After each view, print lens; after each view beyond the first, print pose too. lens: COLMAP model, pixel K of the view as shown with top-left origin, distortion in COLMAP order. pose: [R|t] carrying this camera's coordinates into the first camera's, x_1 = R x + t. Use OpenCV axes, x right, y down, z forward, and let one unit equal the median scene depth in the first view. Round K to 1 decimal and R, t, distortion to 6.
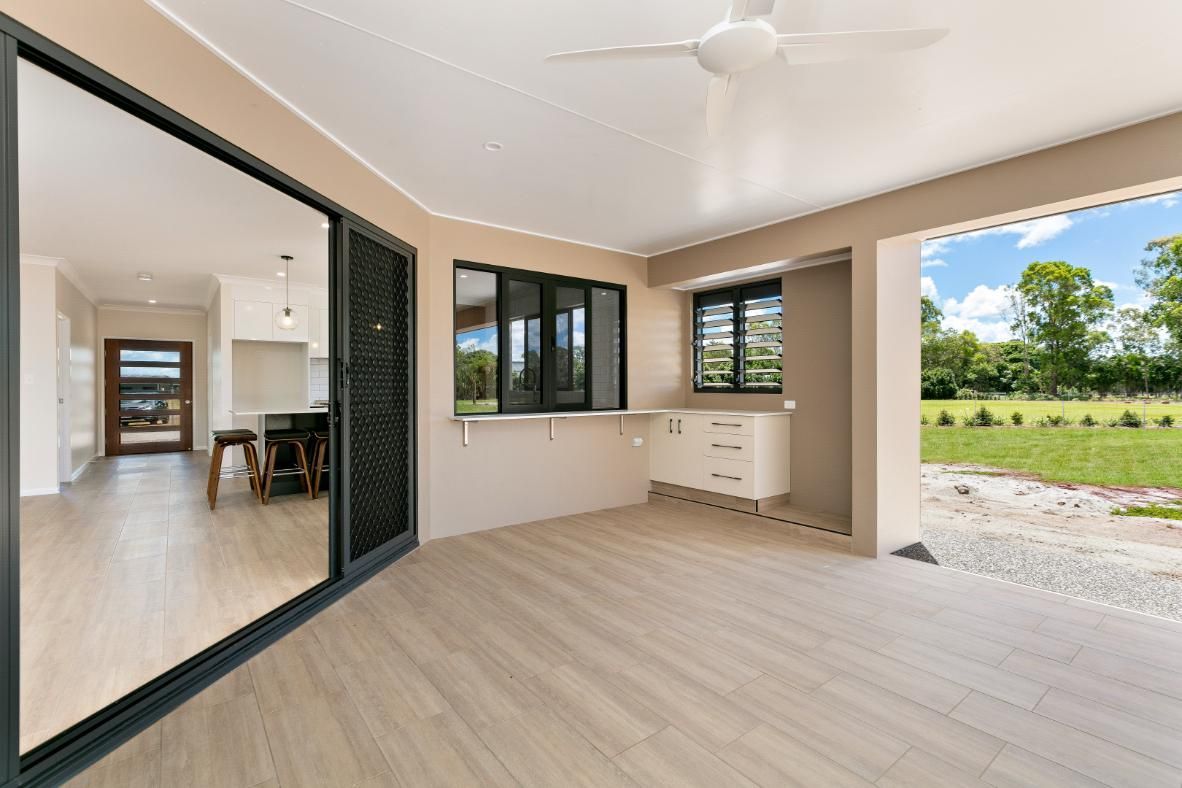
lens RADIAL K [[537.7, 0, 591.0], [0, 537.7, 394.0], [0, 0, 1]] dist [-0.003278, -0.000403]
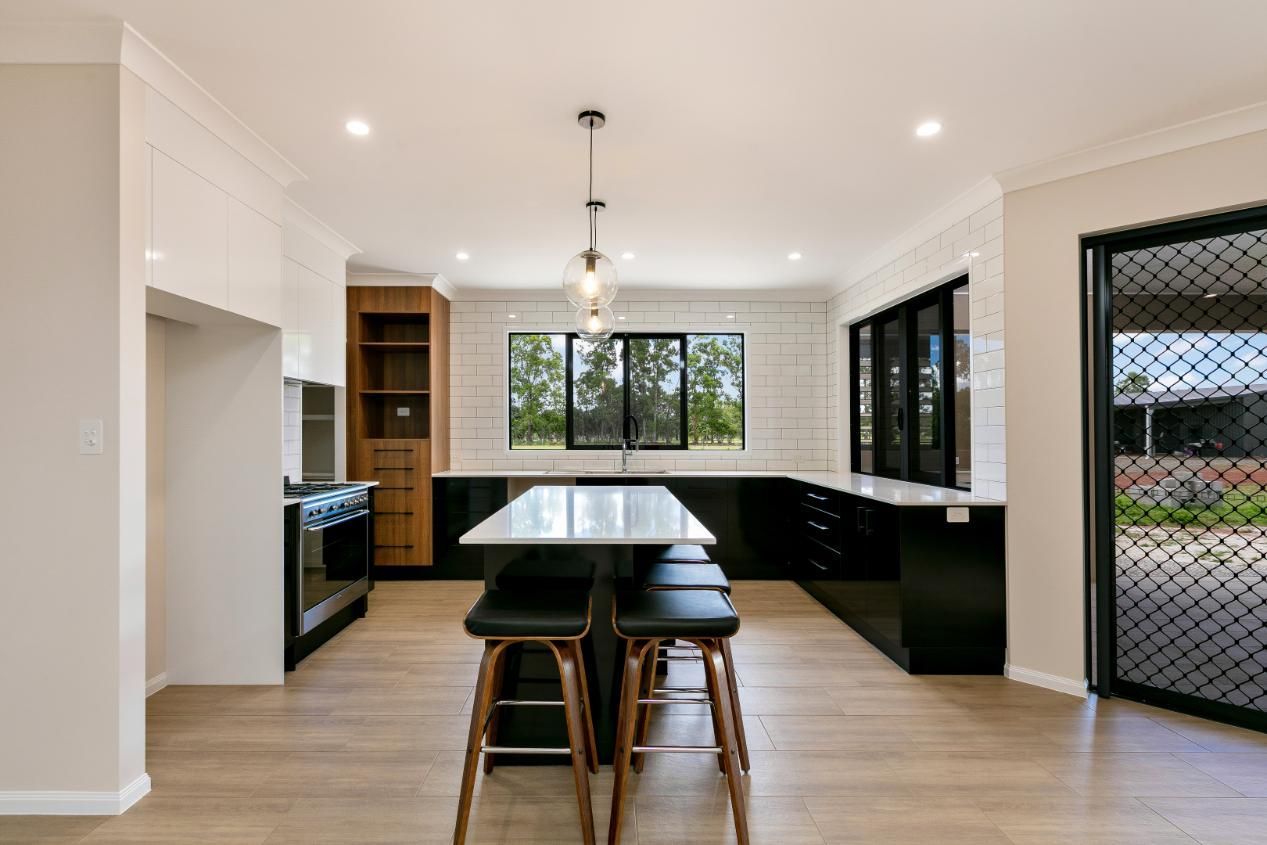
lens RADIAL K [[595.4, 0, 638.4], [0, 595.4, 430.7], [0, 0, 1]] dist [0.002662, 0.000412]
pose [[0.604742, 0.006423, 0.796395, -0.429723], [0.006481, 0.999895, -0.012986, -0.013190], [-0.796395, 0.013014, 0.604637, 0.347965]]
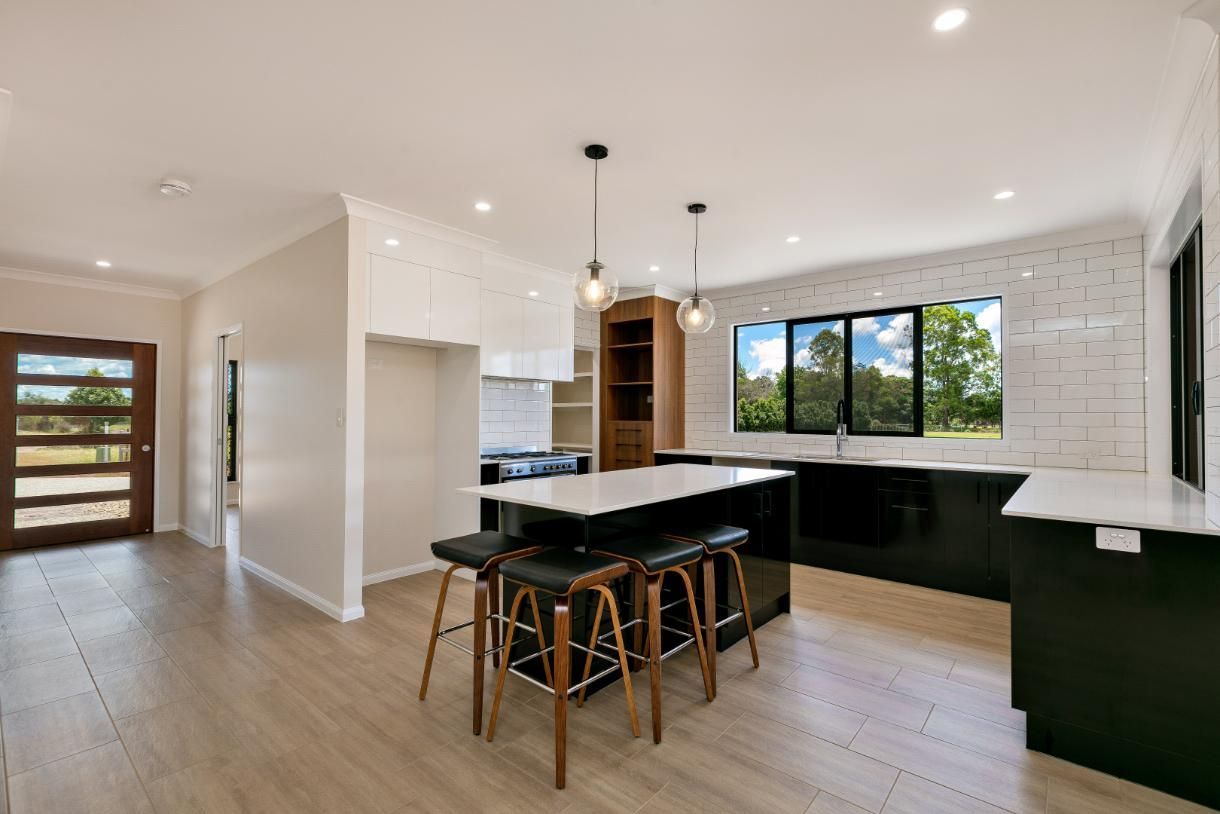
lens RADIAL K [[557.1, 0, 621.5], [0, 557.1, 412.2], [0, 0, 1]] dist [-0.002843, -0.000450]
pose [[0.979411, 0.010198, 0.201619, -0.299805], [-0.006463, 0.999795, -0.019175, -0.012327], [-0.201773, 0.017477, 0.979276, 0.252926]]
